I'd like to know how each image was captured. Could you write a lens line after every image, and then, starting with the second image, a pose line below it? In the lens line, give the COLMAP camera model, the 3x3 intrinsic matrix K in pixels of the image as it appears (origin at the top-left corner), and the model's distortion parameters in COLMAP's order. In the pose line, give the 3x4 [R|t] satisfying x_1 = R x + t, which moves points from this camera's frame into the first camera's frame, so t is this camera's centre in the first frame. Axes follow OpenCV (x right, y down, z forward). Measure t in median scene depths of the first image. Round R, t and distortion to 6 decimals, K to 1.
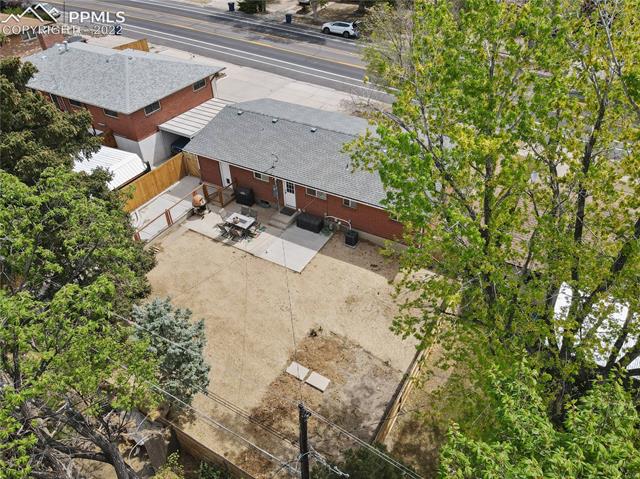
lens RADIAL K [[469.2, 0, 320.0], [0, 469.2, 239.5], [0, 0, 1]] dist [0.008151, 0.006066]
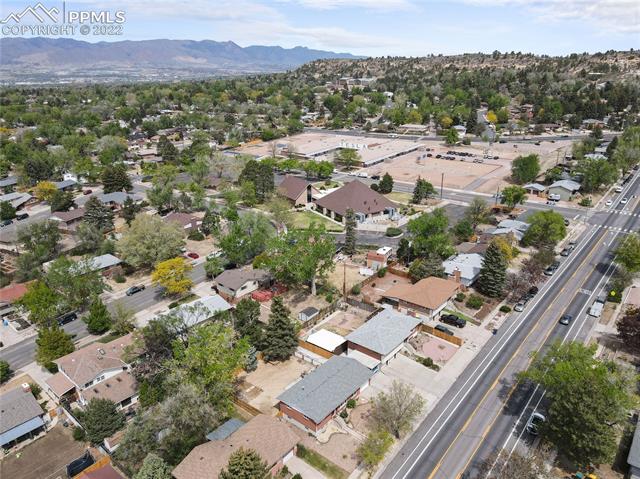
lens RADIAL K [[469.2, 0, 320.0], [0, 469.2, 239.5], [0, 0, 1]] dist [0.008151, 0.006066]
pose [[-0.159860, 0.364946, -0.917202, 1.827418], [-0.604622, 0.698268, 0.383215, -1.485933], [0.780306, 0.615821, 0.109029, 0.100070]]
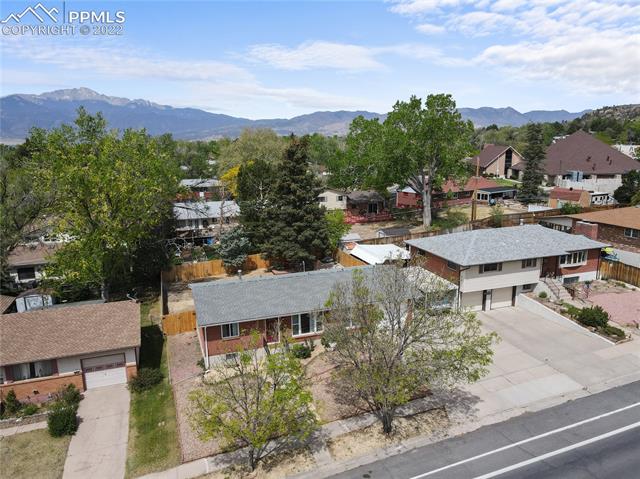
lens RADIAL K [[469.2, 0, 320.0], [0, 469.2, 239.5], [0, 0, 1]] dist [0.008151, 0.006066]
pose [[-0.649855, 0.190428, -0.735816, 0.701783], [-0.455755, 0.677121, 0.577750, -0.823168], [0.608256, 0.710806, -0.353242, 1.105986]]
